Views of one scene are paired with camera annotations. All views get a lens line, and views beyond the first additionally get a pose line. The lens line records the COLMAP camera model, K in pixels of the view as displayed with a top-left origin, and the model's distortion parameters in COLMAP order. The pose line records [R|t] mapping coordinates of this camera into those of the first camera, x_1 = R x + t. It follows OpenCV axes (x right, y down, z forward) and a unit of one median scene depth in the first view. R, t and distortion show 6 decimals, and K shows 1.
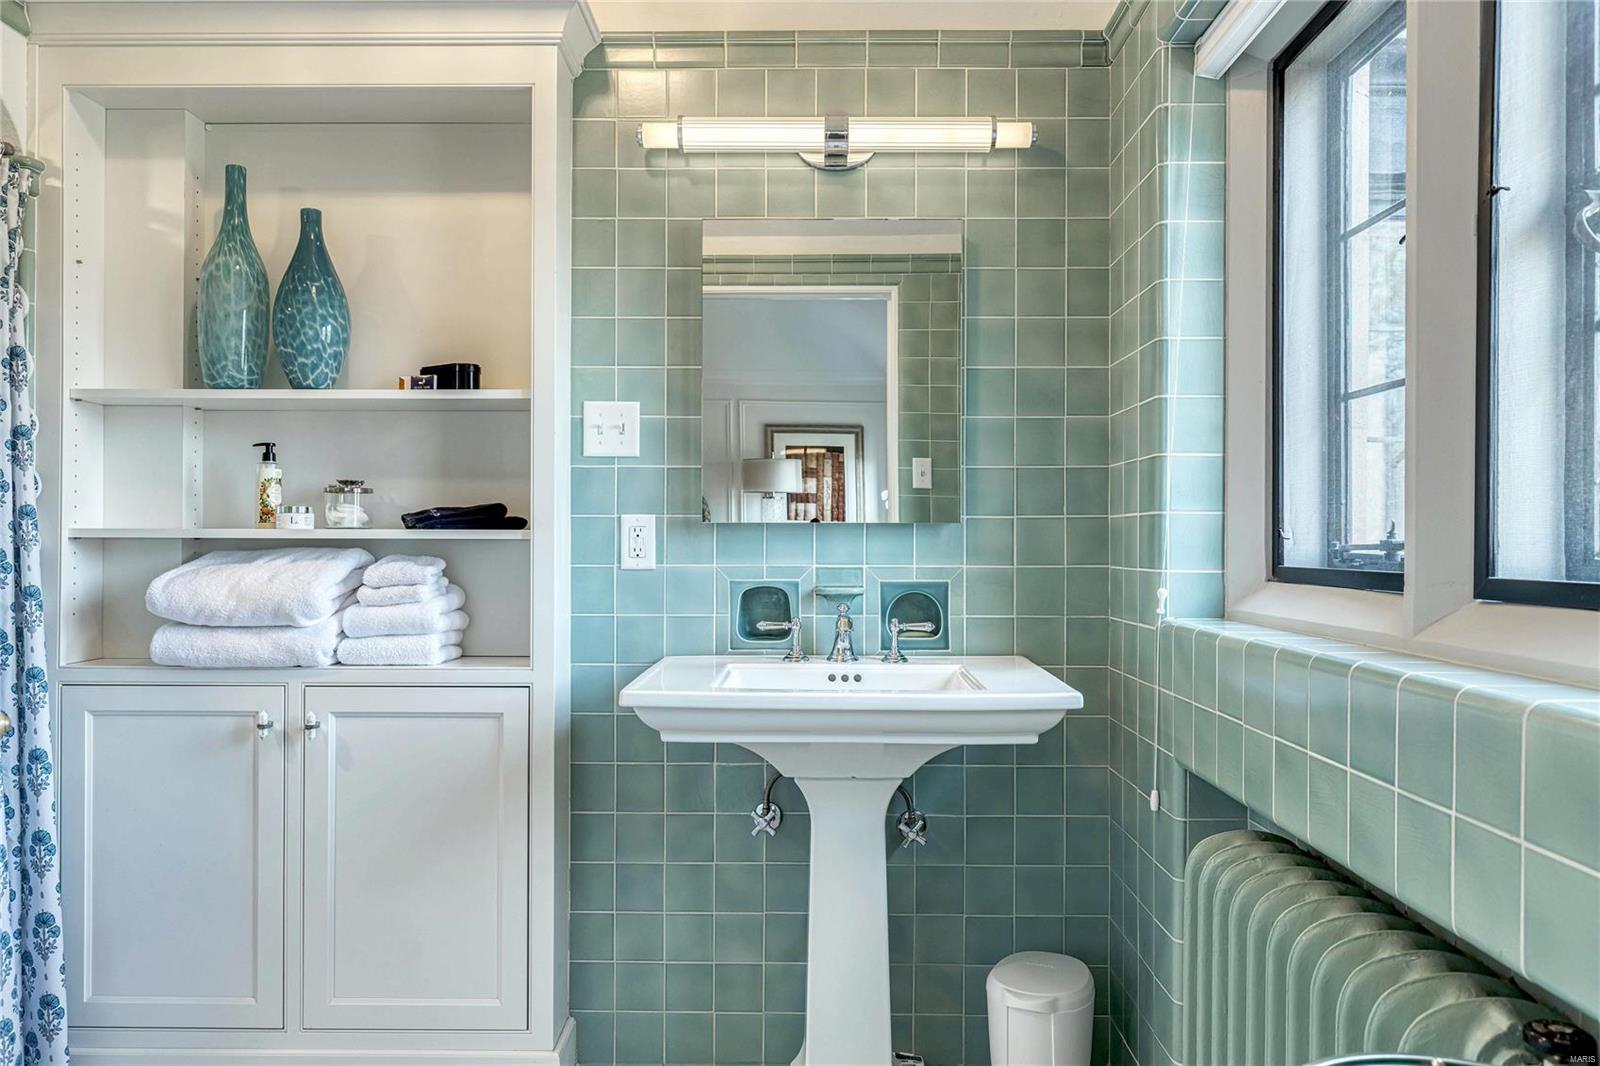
lens RADIAL K [[1134.6, 0, 801.5], [0, 1134.6, 538.0], [0, 0, 1]] dist [0.002059, -0.004342]
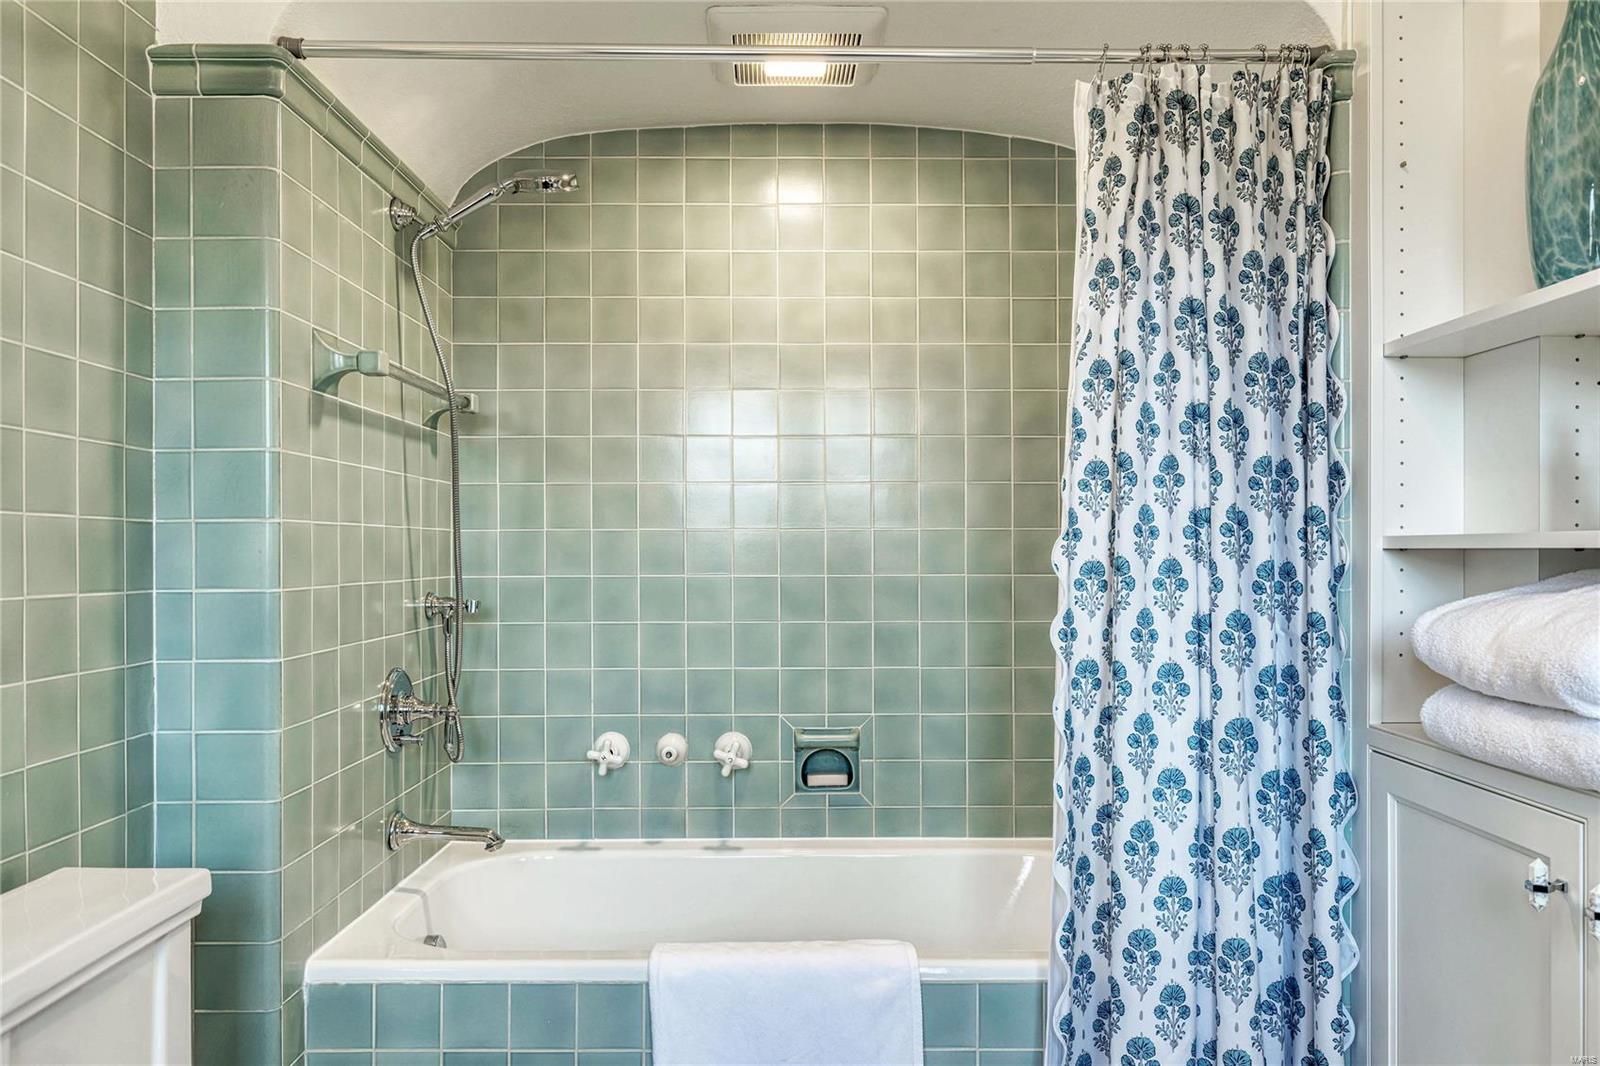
lens RADIAL K [[1134.6, 0, 802.3], [0, 1134.6, 542.3], [0, 0, 1]] dist [0.002059, -0.004342]
pose [[0.027762, -0.012523, -0.999536, 0.069873], [0.003392, 0.999917, -0.012433, 0.003279], [0.999609, -0.003045, 0.027802, 0.618875]]
